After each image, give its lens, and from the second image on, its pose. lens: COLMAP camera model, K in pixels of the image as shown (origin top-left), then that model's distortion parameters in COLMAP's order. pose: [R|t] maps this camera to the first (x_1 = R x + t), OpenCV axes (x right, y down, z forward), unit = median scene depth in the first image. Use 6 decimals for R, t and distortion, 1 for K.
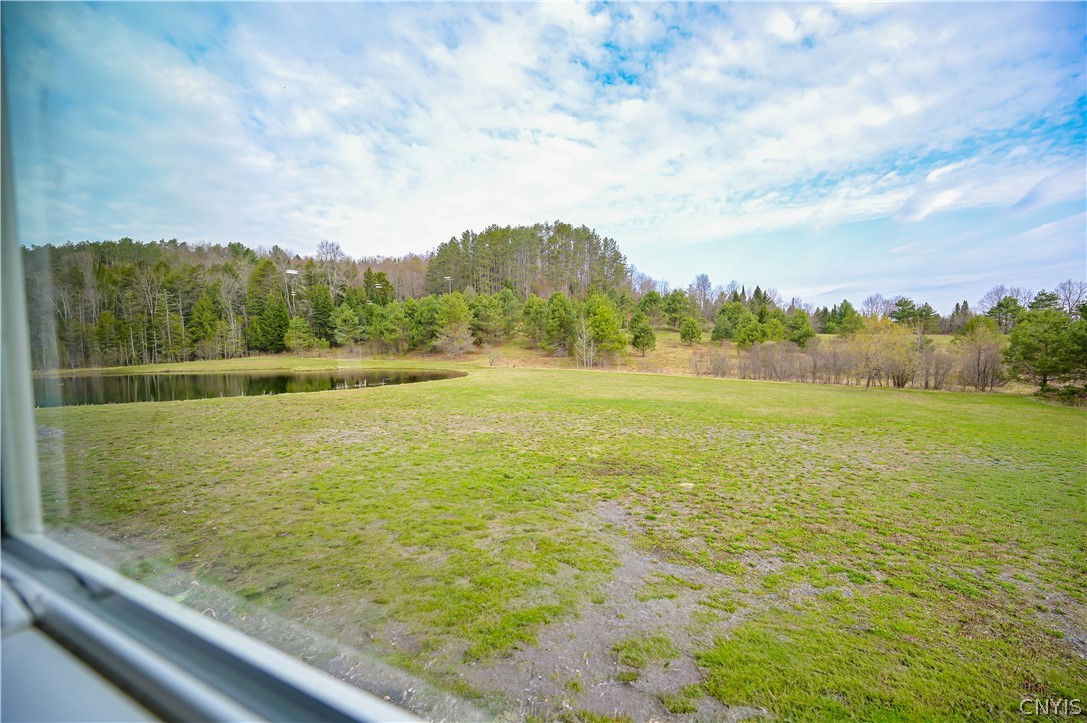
lens RADIAL K [[455.5, 0, 548.0], [0, 455.5, 369.5], [0, 0, 1]] dist [0.001520, -0.000369]
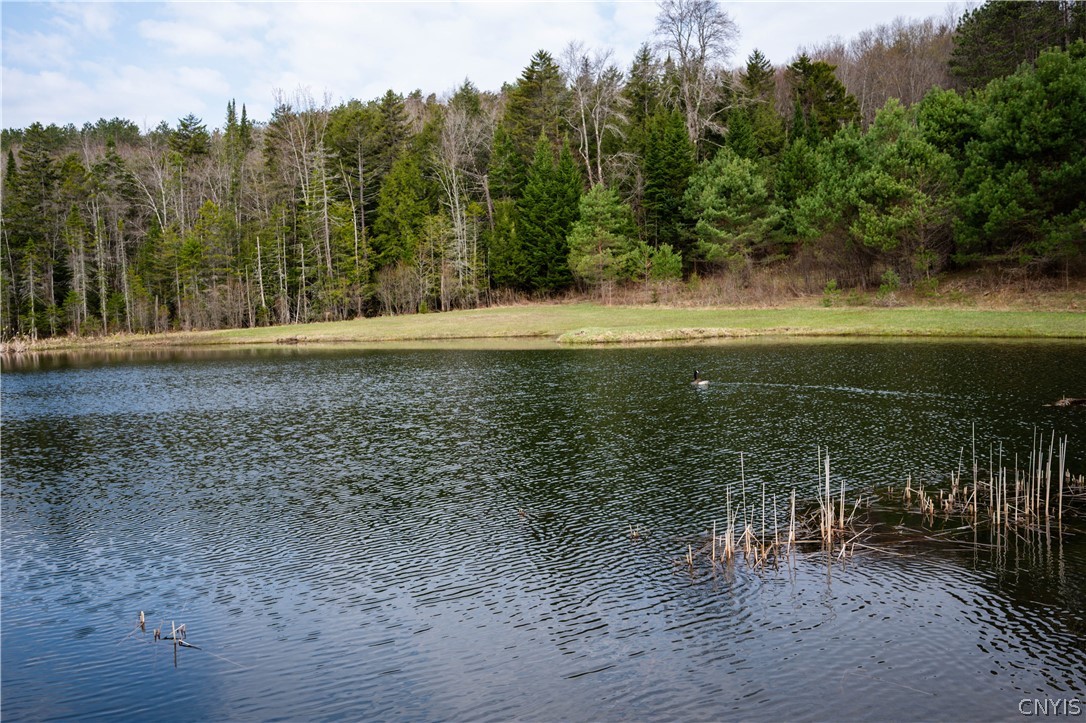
lens RADIAL K [[927.6, 0, 543.0], [0, 927.6, 361.5], [0, 0, 1]] dist [-0.002078, -0.004852]
pose [[0.824308, 0.019951, -0.565790, -0.177867], [-0.010163, 0.999739, 0.020447, 0.002805], [0.566051, -0.011105, 0.824296, 0.380004]]
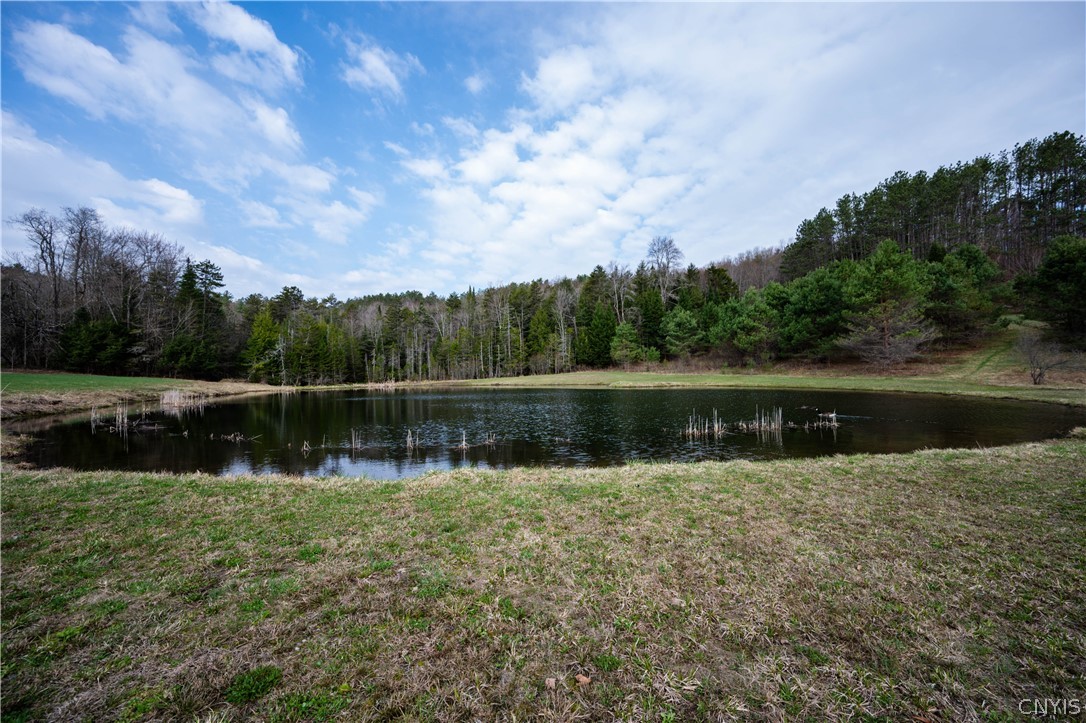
lens RADIAL K [[423.0, 0, 545.1], [0, 423.0, 362.7], [0, 0, 1]] dist [-0.000271, -0.000138]
pose [[0.759051, -0.014907, -0.650861, -0.156554], [-0.030387, 0.997837, -0.058292, 0.005424], [0.650322, 0.064024, 0.756956, 0.321826]]
